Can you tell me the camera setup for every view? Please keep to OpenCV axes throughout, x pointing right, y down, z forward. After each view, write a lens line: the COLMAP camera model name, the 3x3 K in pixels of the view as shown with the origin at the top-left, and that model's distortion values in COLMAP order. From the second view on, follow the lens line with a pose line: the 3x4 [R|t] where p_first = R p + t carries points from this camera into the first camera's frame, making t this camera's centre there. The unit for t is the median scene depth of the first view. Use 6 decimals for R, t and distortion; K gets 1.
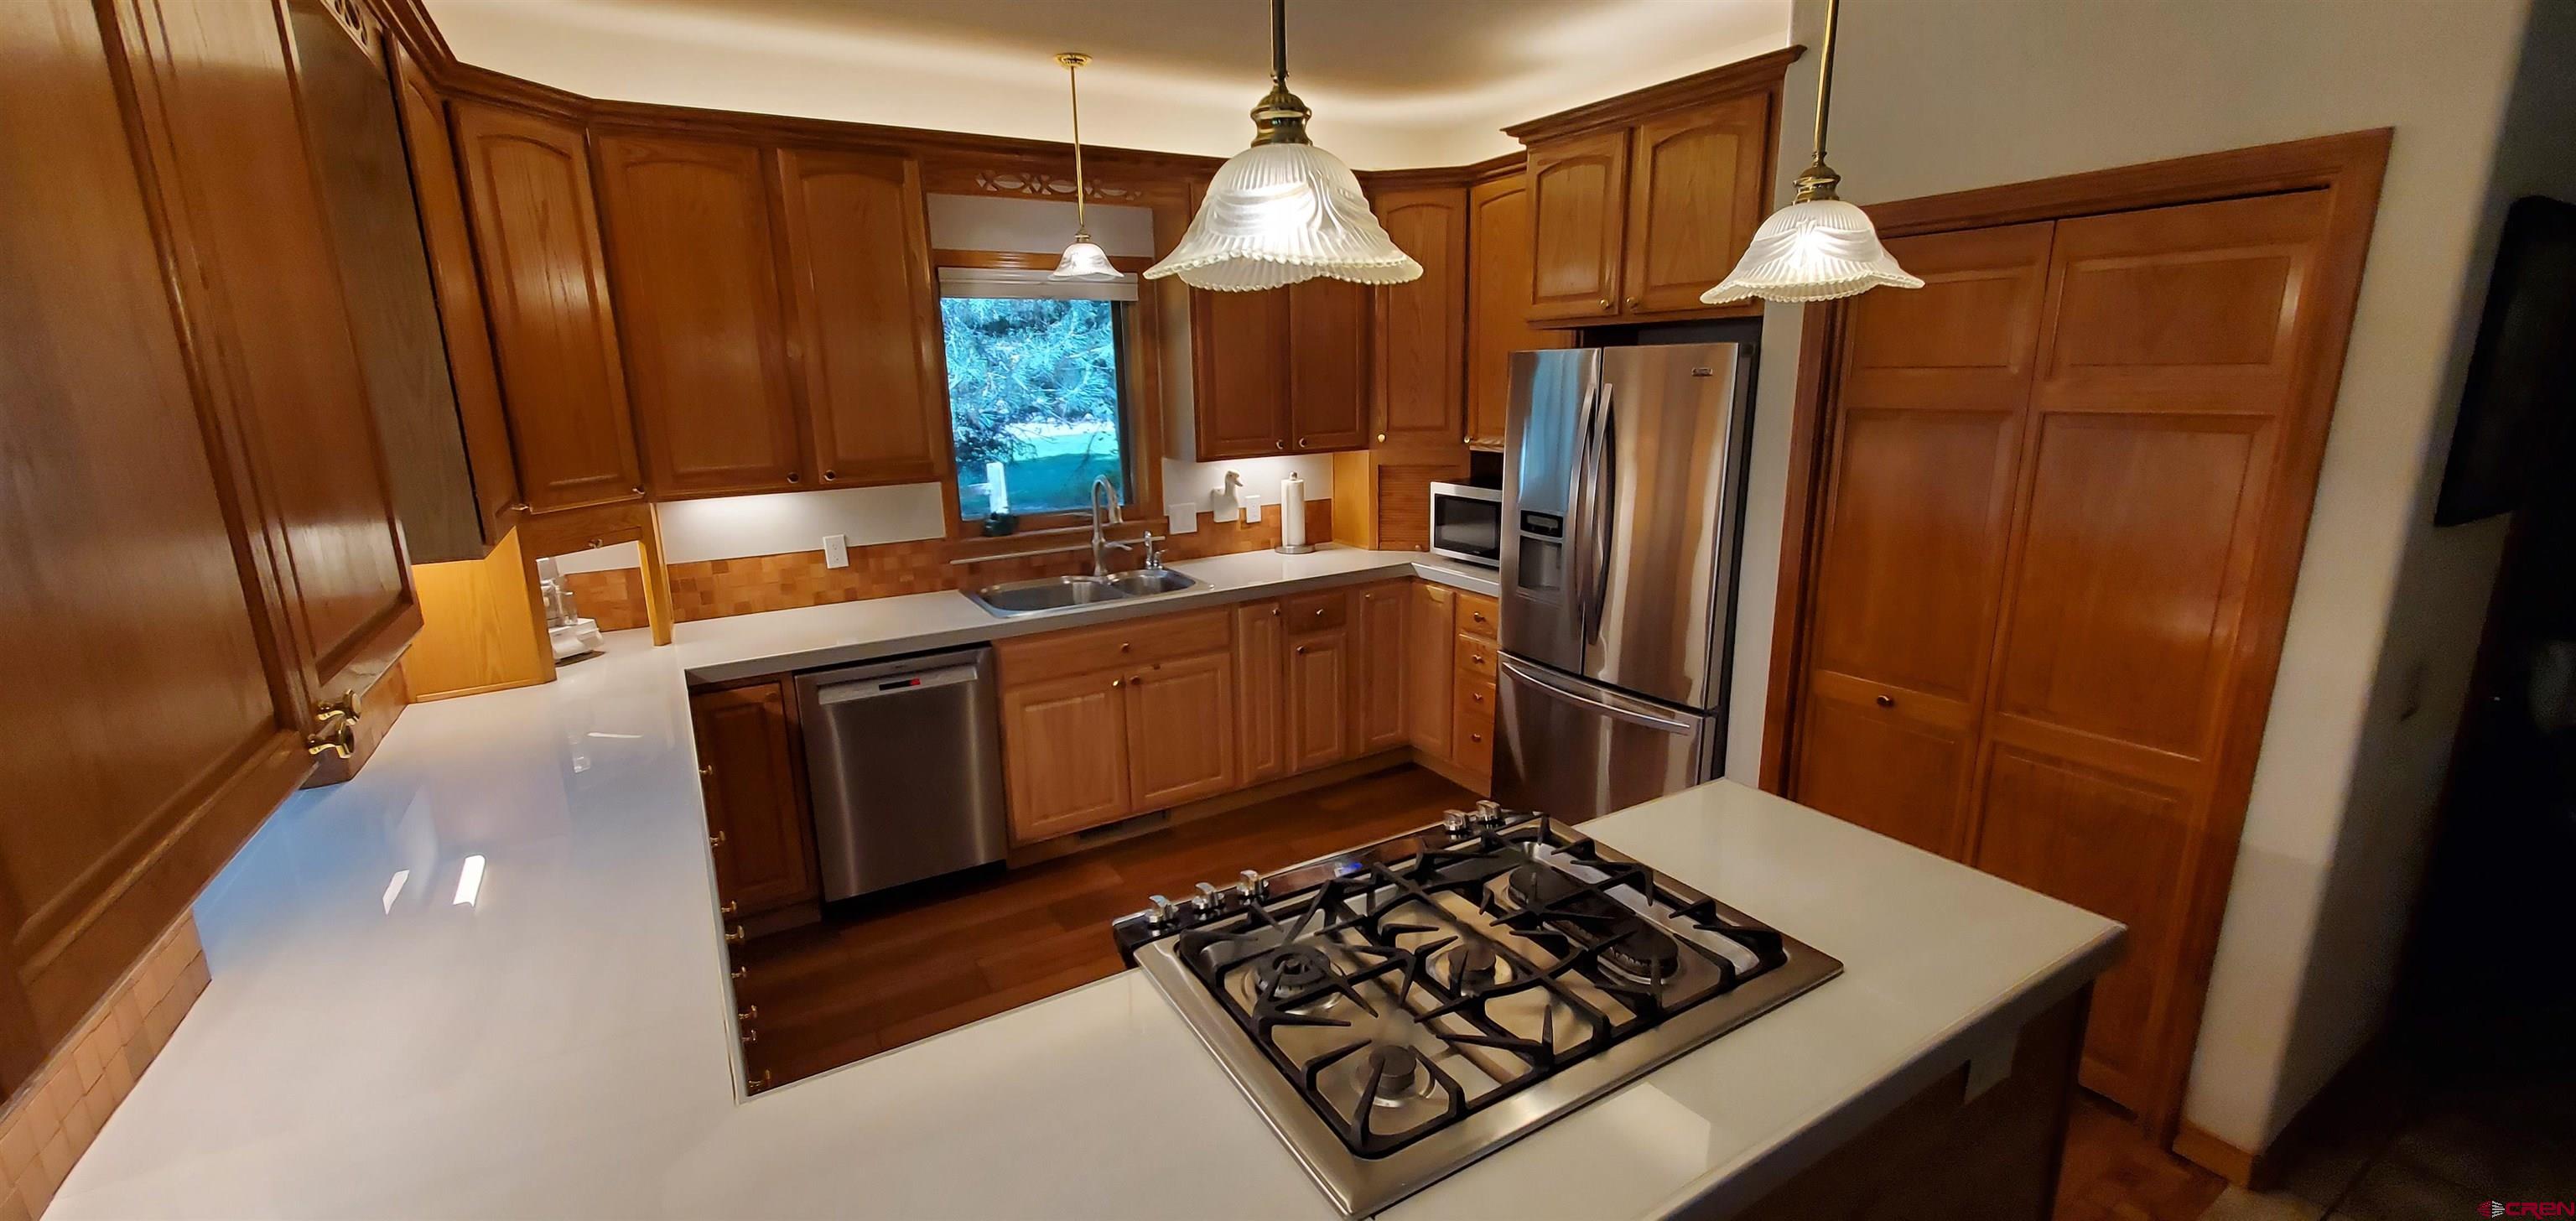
lens RADIAL K [[1022.2, 0, 1275.5], [0, 1022.2, 615.4], [0, 0, 1]] dist [0.001163, -0.000368]
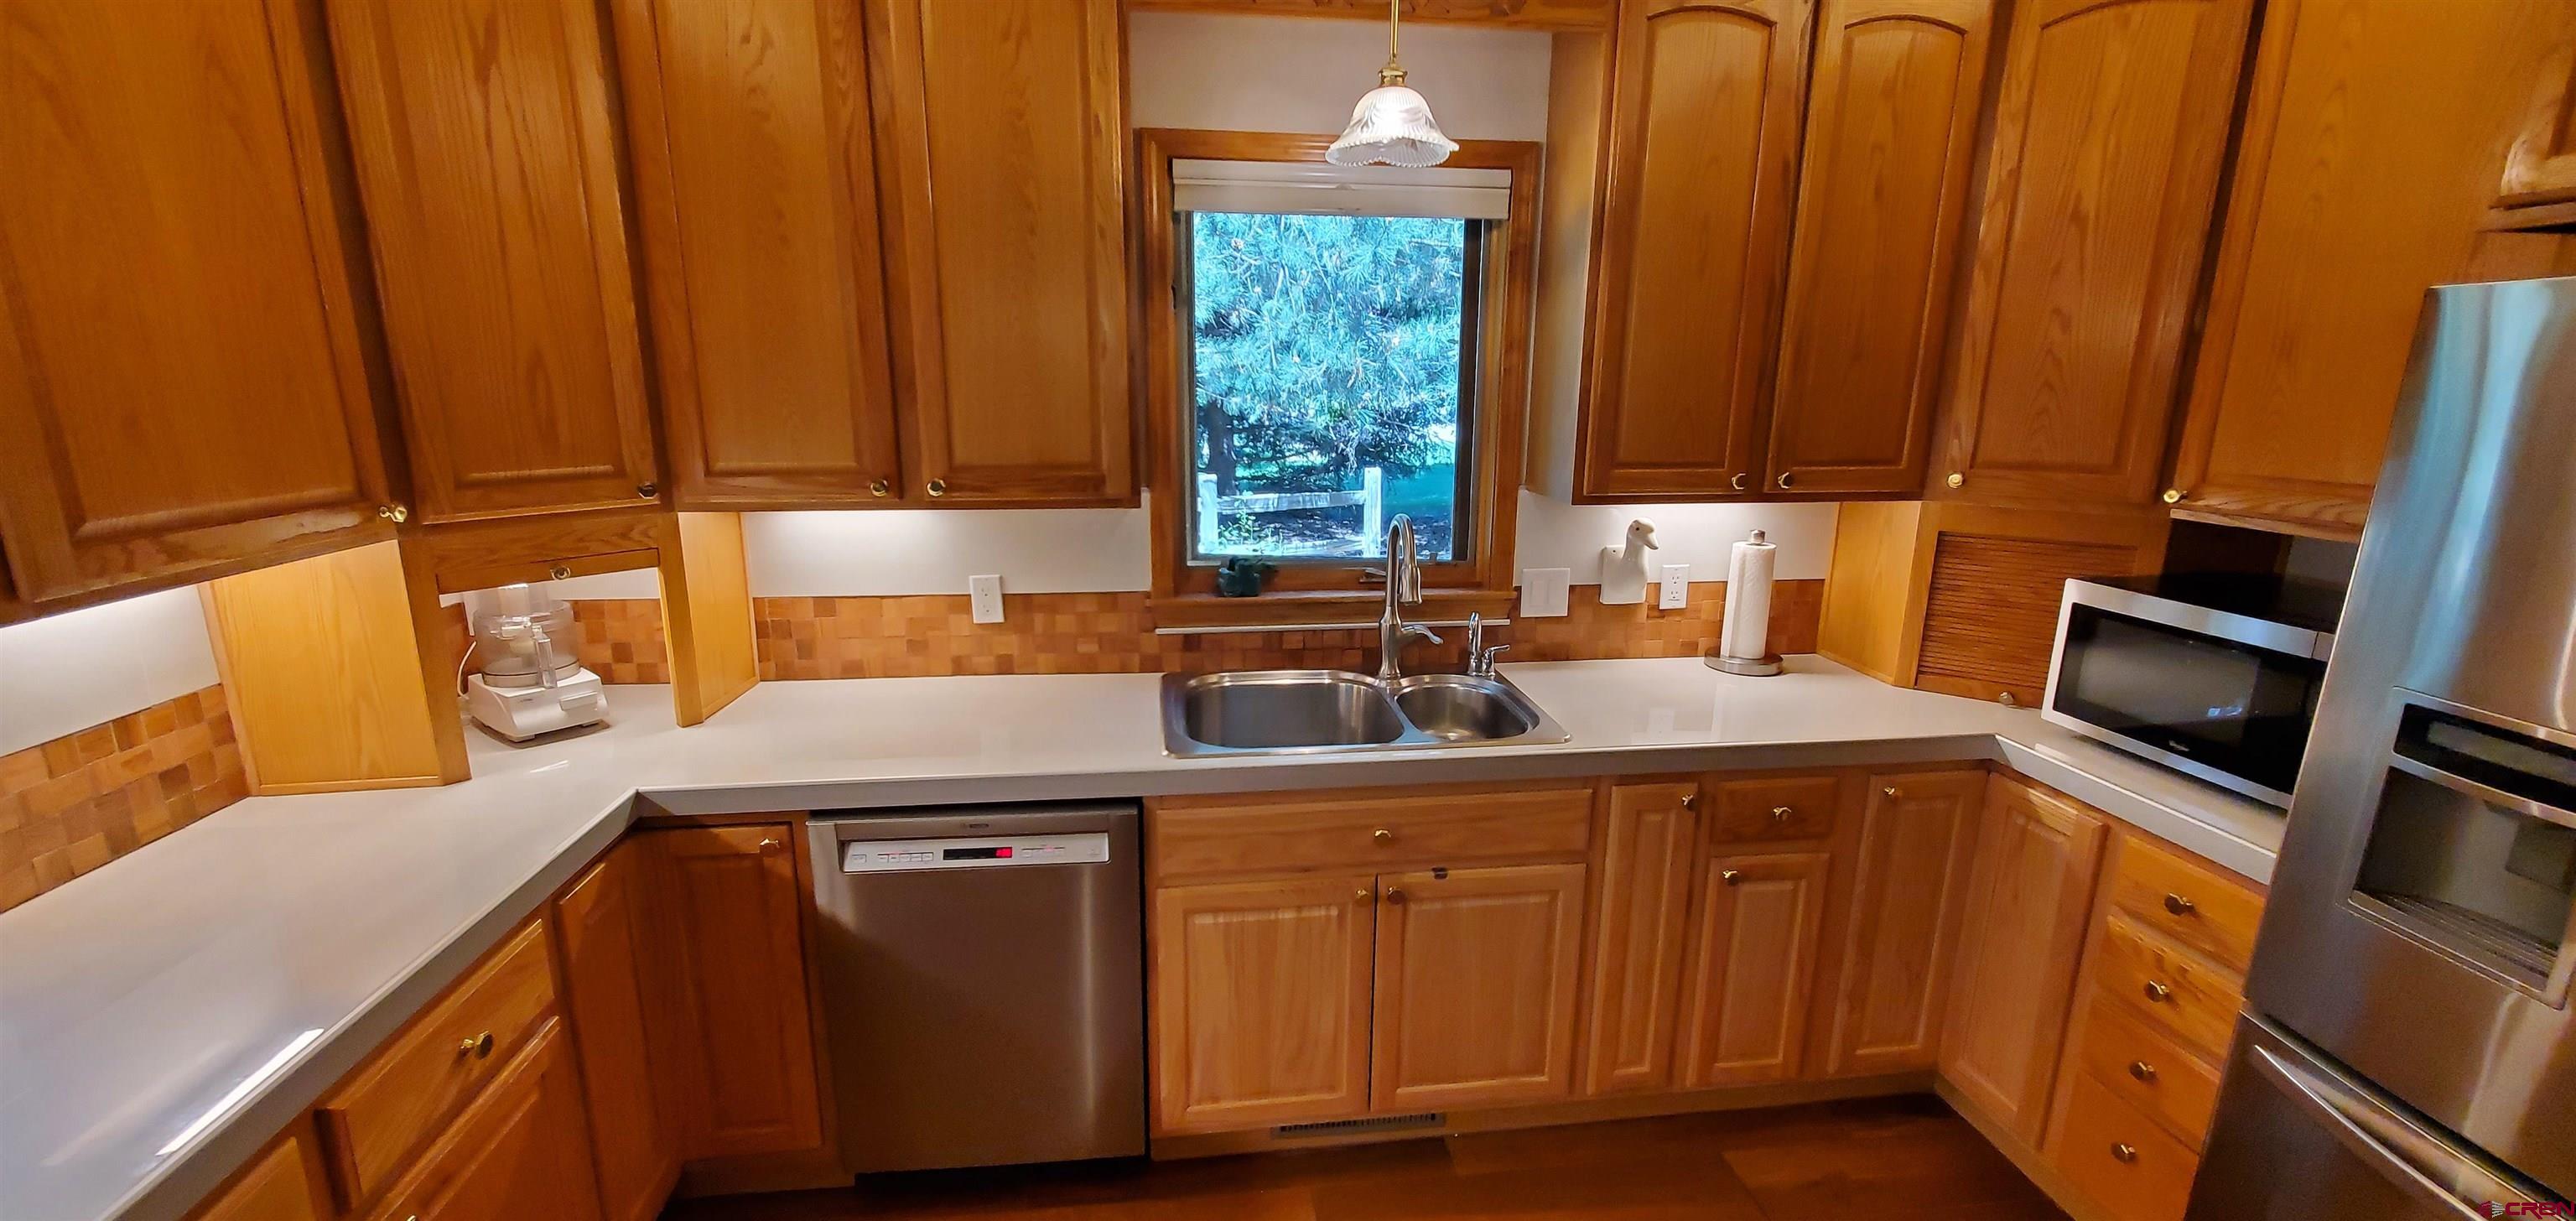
lens RADIAL K [[1022.2, 0, 1277.4], [0, 1022.2, 615.8], [0, 0, 1]] dist [0.001163, -0.000368]
pose [[0.914367, 0.120271, -0.386610, -0.001570], [-0.121570, 0.992357, 0.021191, -0.088146], [0.386204, 0.027624, 0.922000, 0.461080]]
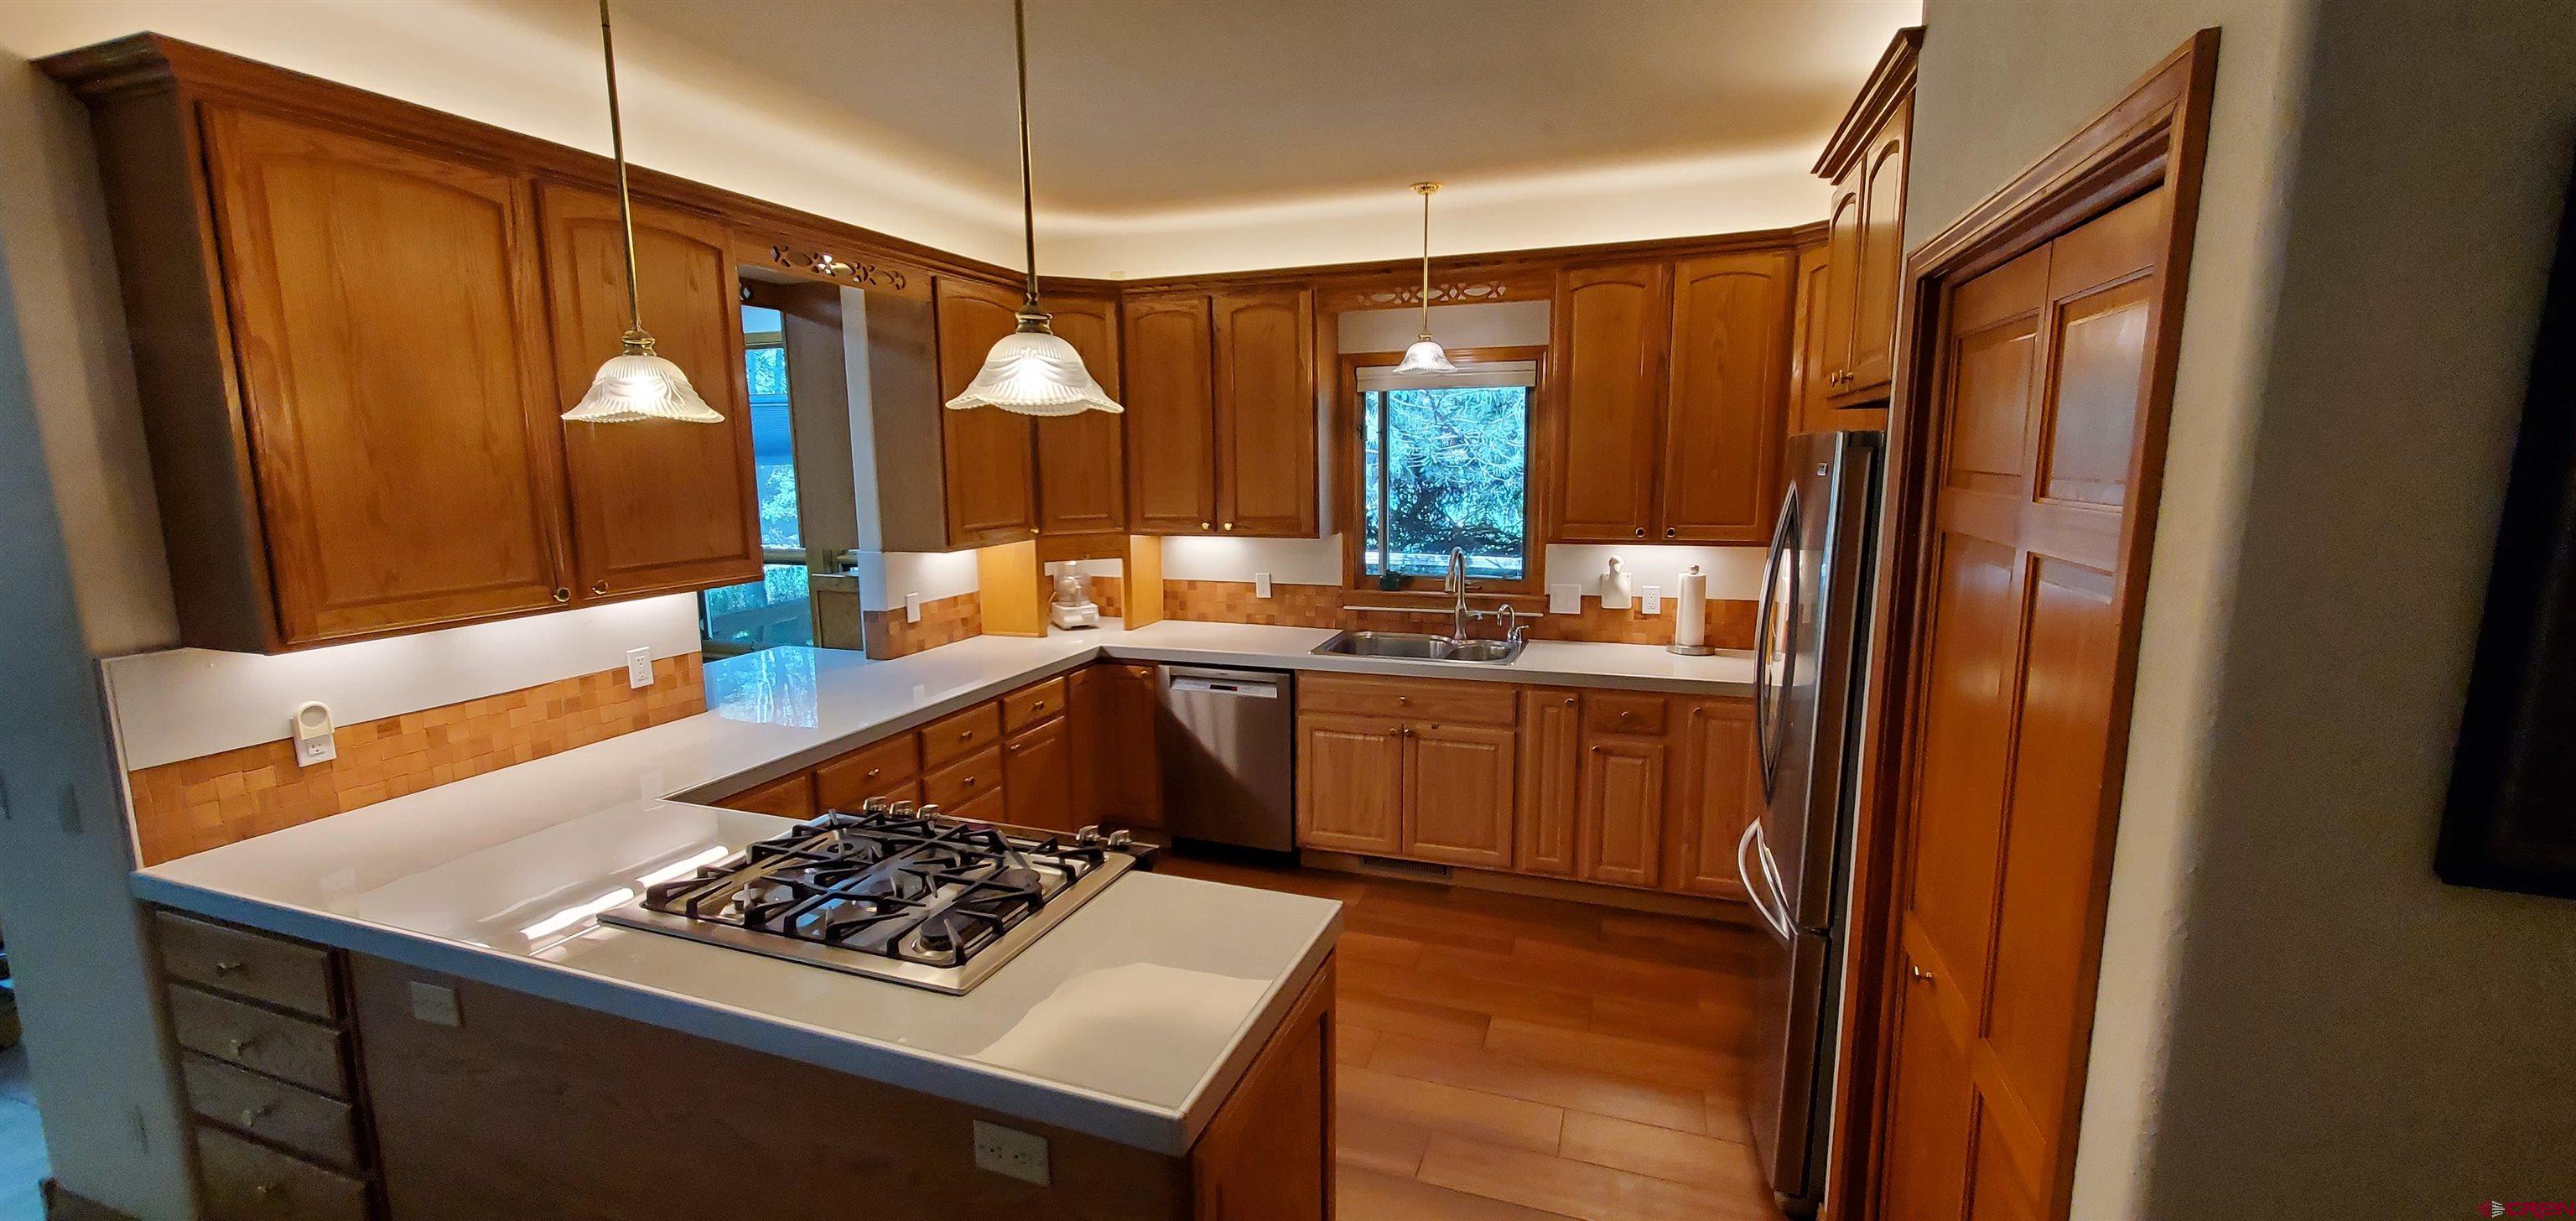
lens RADIAL K [[1022.2, 0, 1272.4], [0, 1022.2, 620.4], [0, 0, 1]] dist [0.001163, -0.000368]
pose [[0.631498, 0.143980, -0.761893, 0.577493], [-0.185971, 0.982052, 0.031441, -0.061425], [0.752745, 0.121835, 0.646940, 0.166834]]
